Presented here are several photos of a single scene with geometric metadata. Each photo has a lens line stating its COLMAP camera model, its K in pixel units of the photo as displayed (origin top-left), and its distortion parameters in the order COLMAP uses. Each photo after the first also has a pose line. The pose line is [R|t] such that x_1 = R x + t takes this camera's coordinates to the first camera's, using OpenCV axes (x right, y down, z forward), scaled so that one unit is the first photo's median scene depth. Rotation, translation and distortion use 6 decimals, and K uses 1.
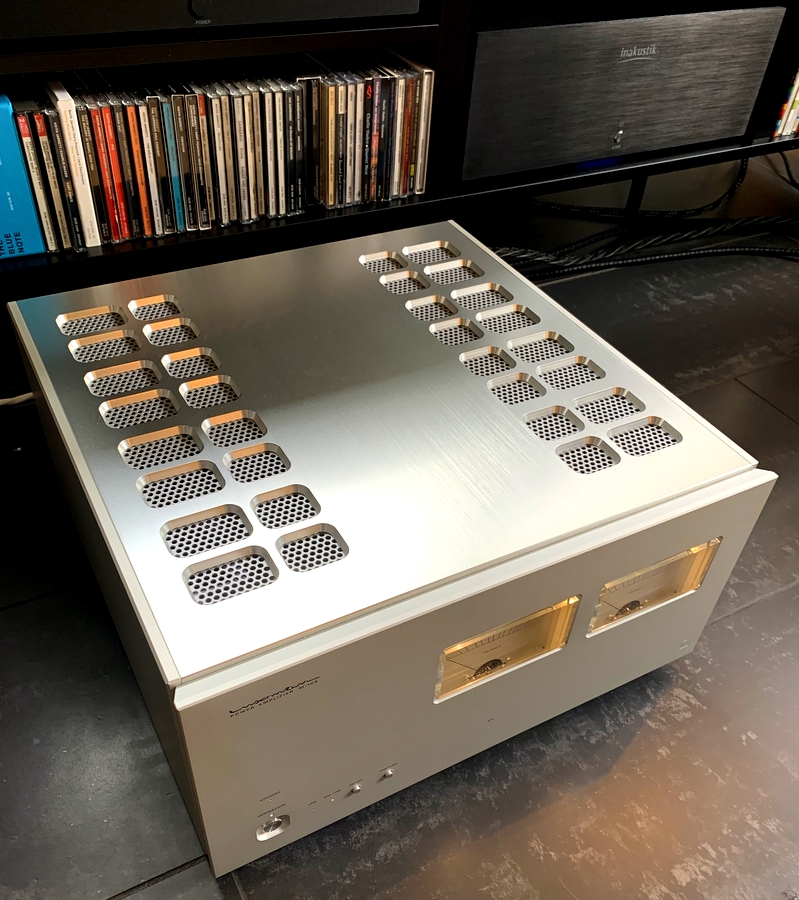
lens RADIAL K [[833.4, 0, 398.7], [0, 833.4, 526.8], [0, 0, 1]] dist [0.026258, 0.004868]
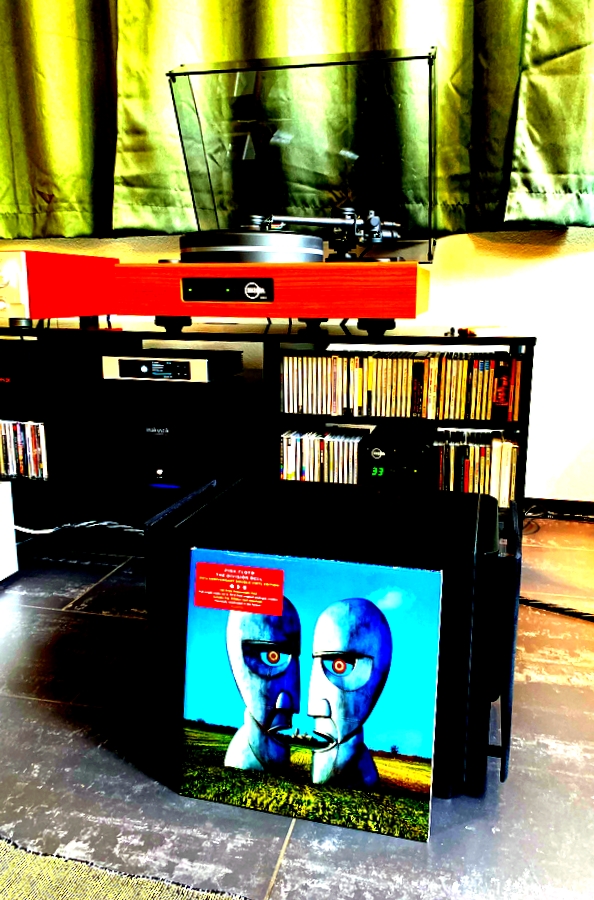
lens RADIAL K [[711.5, 0, 322.2], [0, 711.5, 445.3], [0, 0, 1]] dist [0.069310, -0.122856]
pose [[0.750918, 0.077580, -0.655823, 1.903824], [-0.431653, 0.809235, -0.398516, -0.068777], [0.499798, 0.582340, 0.641157, 0.206590]]
